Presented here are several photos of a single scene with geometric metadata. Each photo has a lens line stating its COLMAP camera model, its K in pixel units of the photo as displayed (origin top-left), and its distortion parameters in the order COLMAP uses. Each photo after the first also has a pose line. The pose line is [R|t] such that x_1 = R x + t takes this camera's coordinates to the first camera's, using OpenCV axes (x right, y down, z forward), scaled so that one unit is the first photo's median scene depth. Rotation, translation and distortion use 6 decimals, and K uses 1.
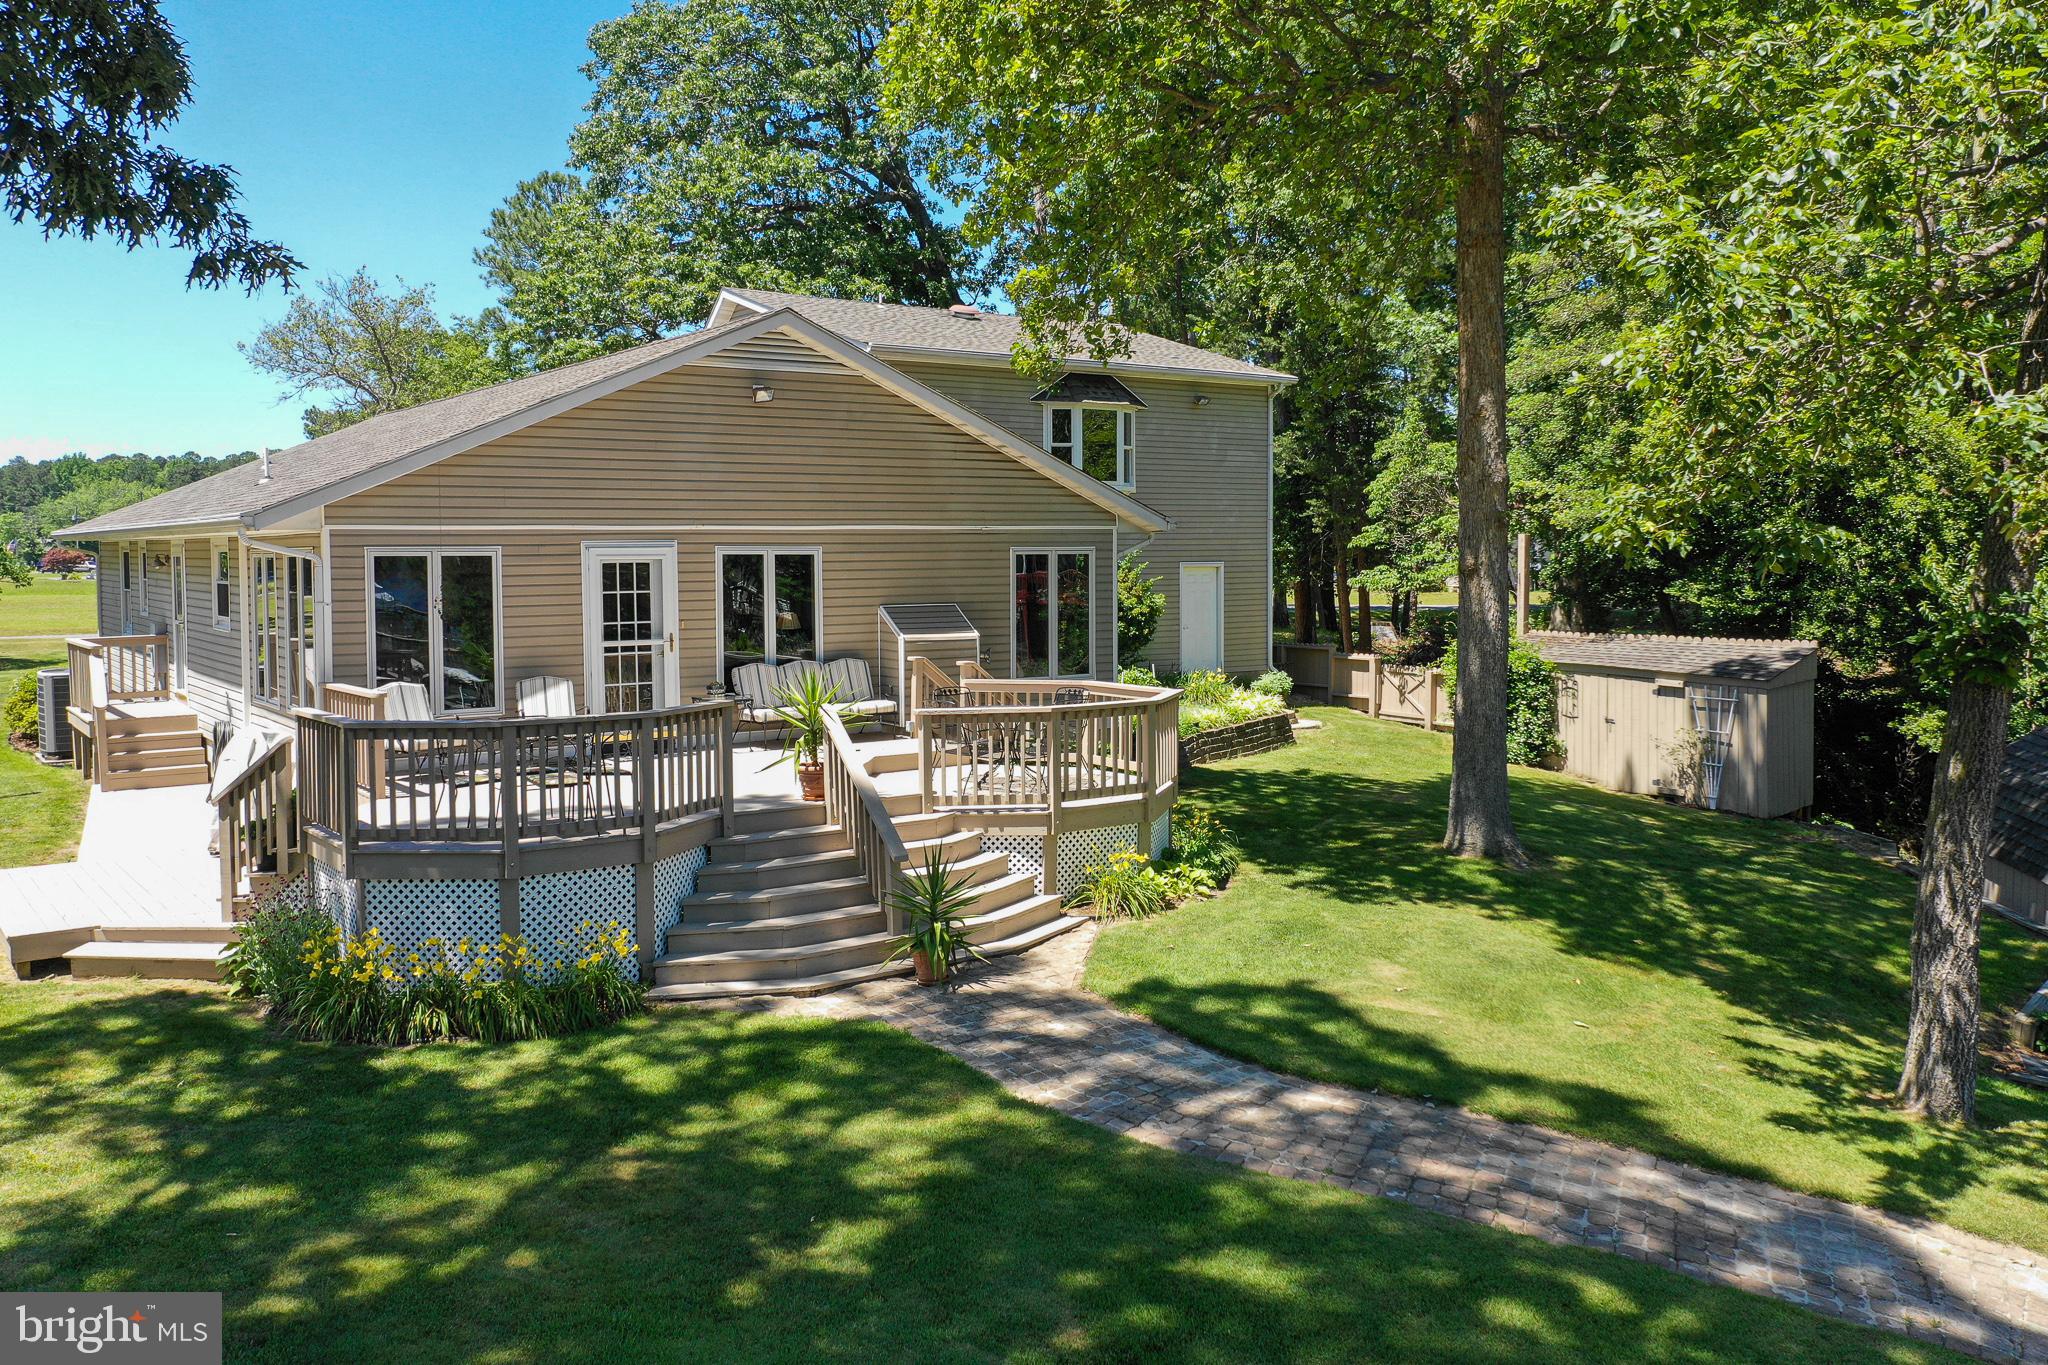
lens RADIAL K [[1627.0, 0, 1029.8], [0, 1627.0, 668.0], [0, 0, 1]] dist [-0.003906, 0.003959]
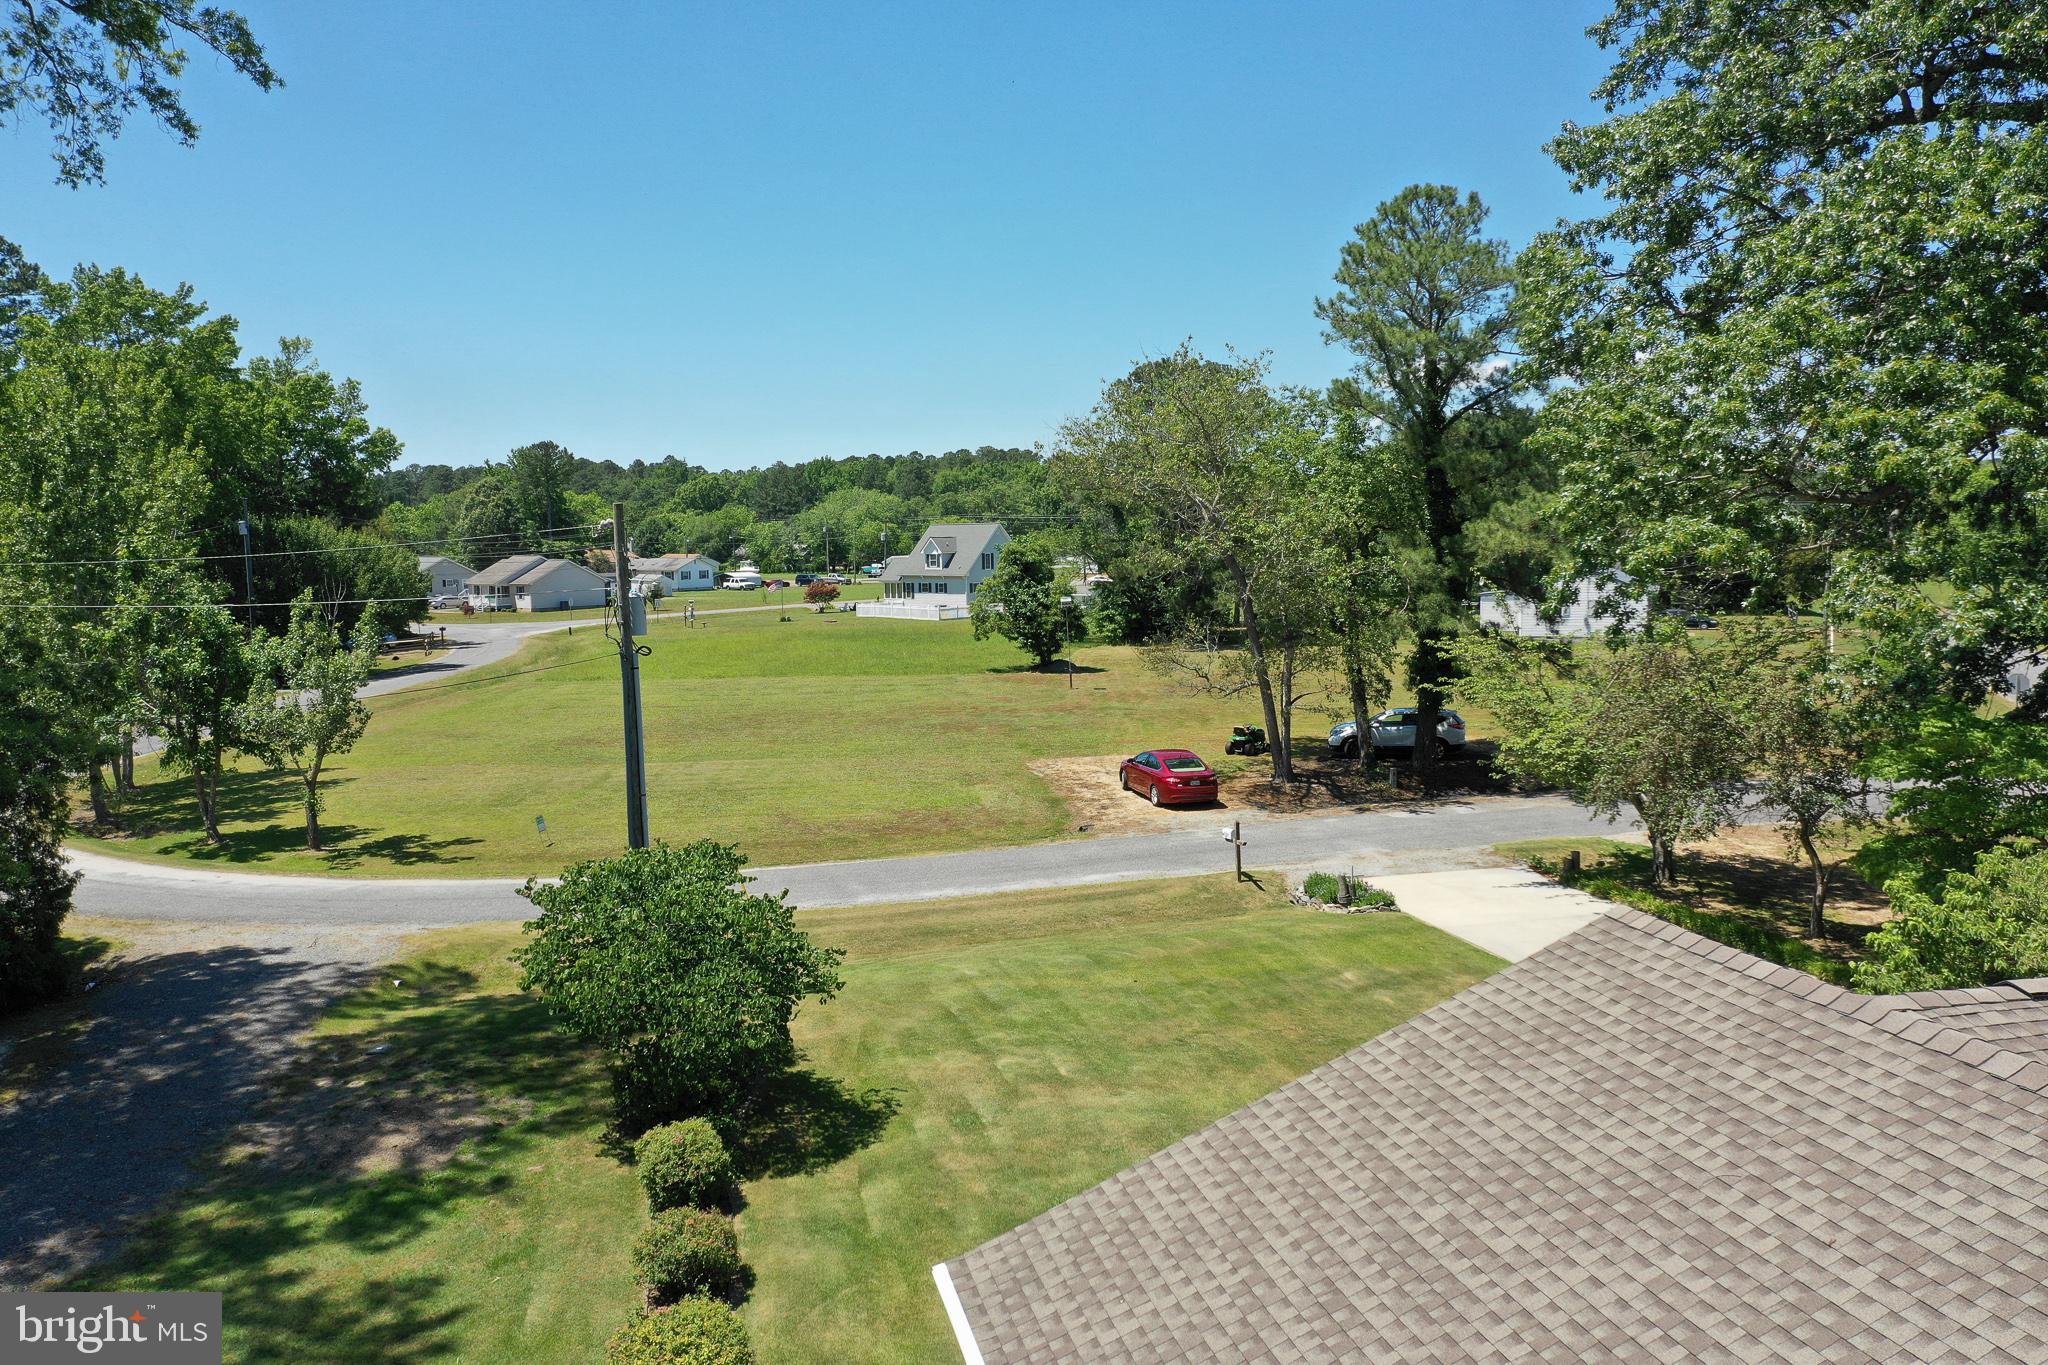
lens RADIAL K [[1627.0, 0, 1003.2], [0, 1627.0, 724.2], [0, 0, 1]] dist [-0.003906, 0.003959]
pose [[0.917288, 0.038839, -0.396326, -0.632462], [-0.017869, 0.998245, 0.056468, -0.383727], [0.397823, -0.044715, 0.916372, 0.977628]]
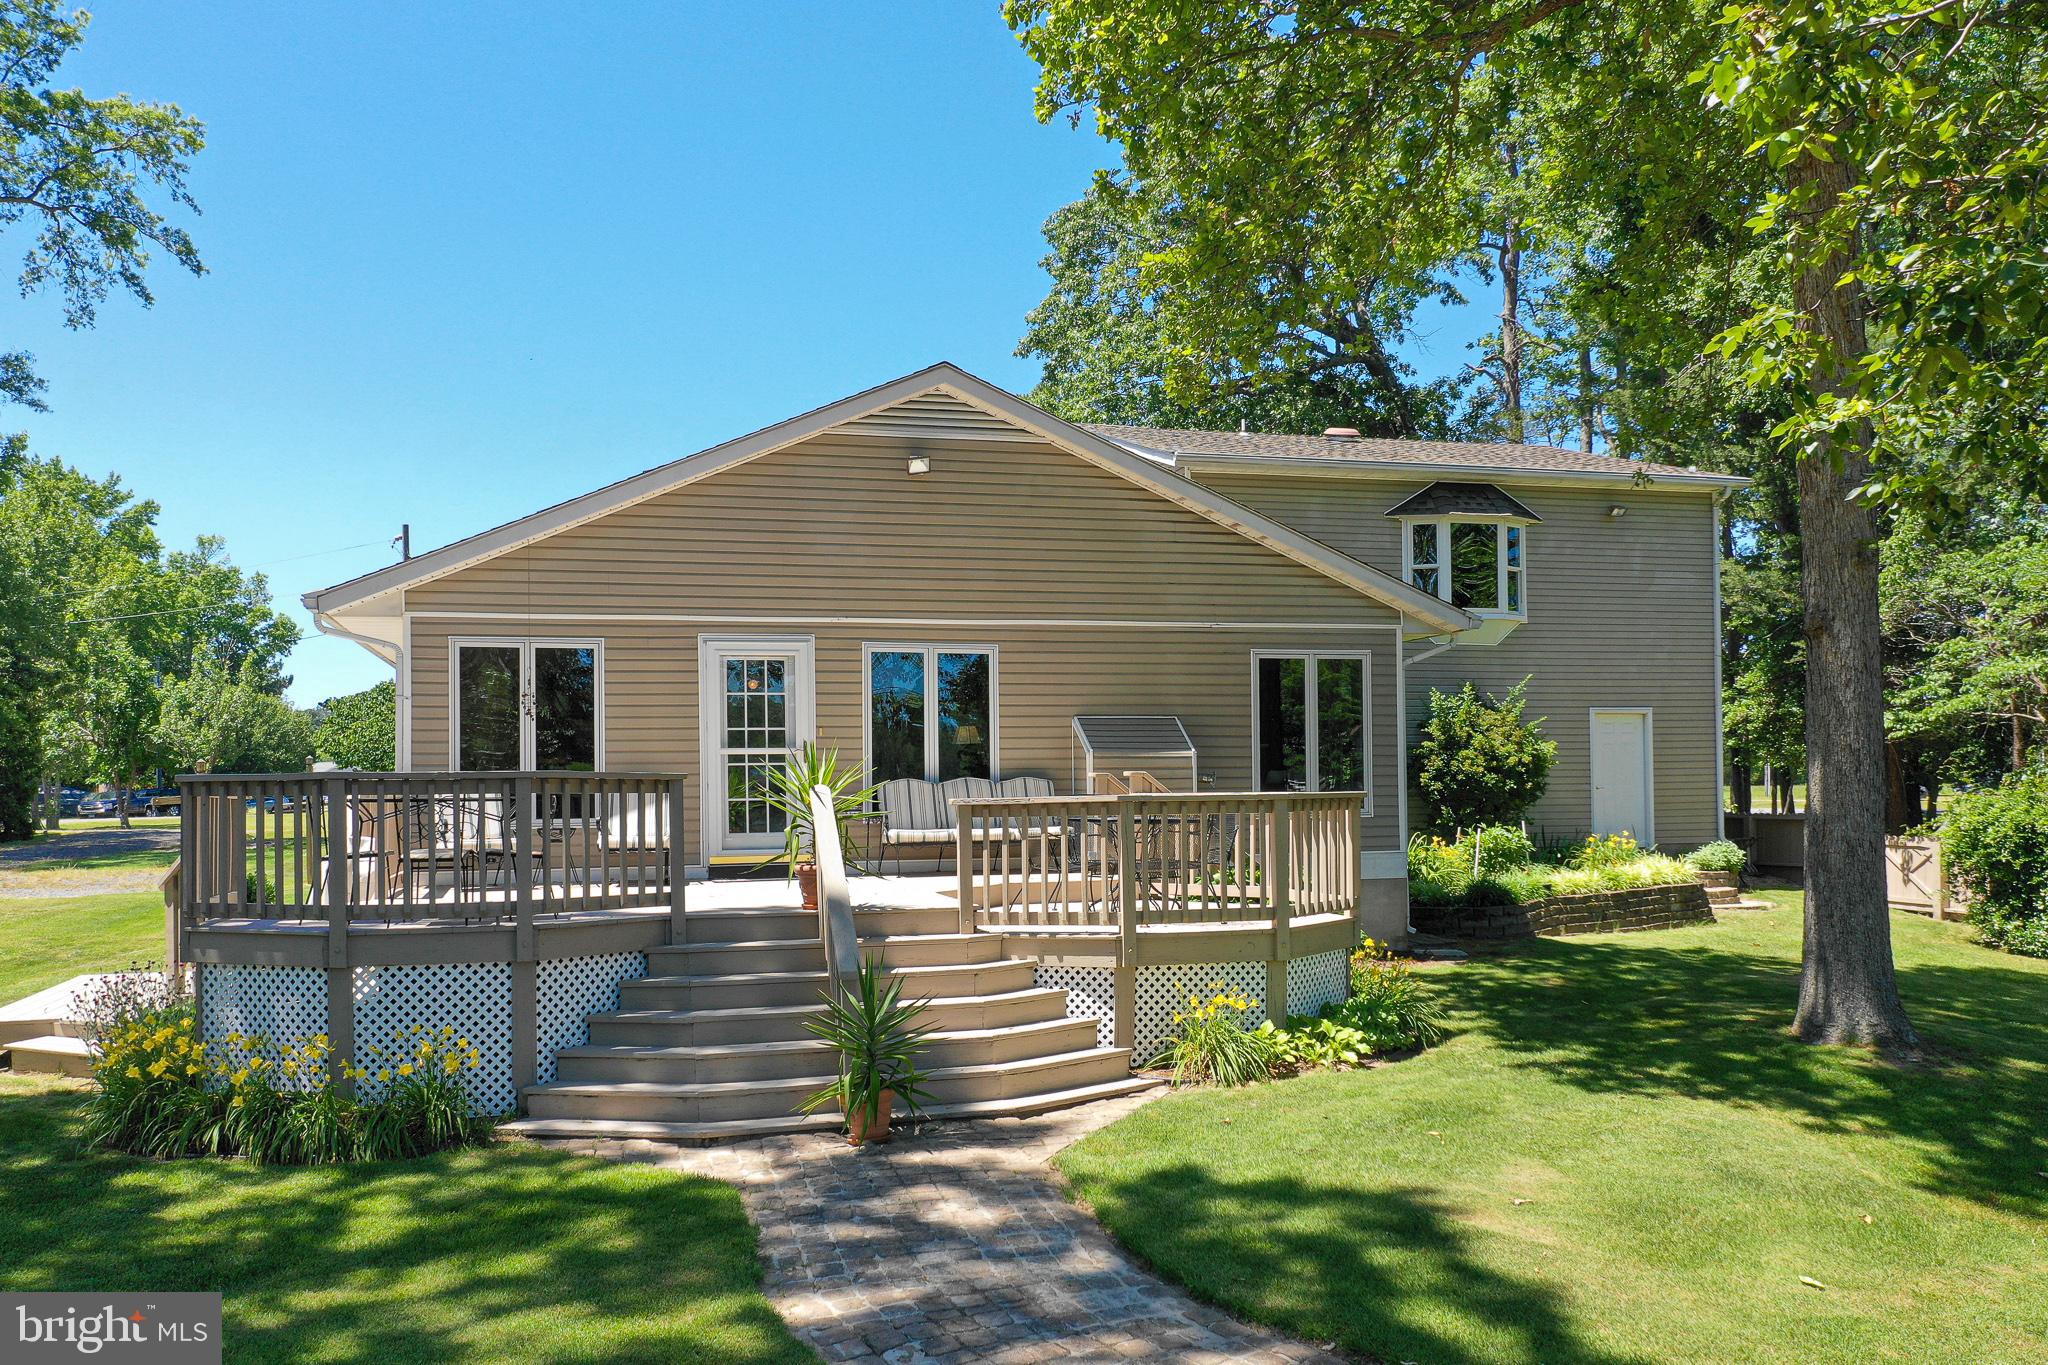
lens RADIAL K [[1627.0, 0, 1016.7], [0, 1627.0, 785.1], [0, 0, 1]] dist [-0.003906, 0.003959]
pose [[0.938660, -0.004952, -0.344810, 0.185176], [-0.017120, 0.997995, -0.060937, 0.053429], [0.344420, 0.063102, 0.936693, 0.231460]]
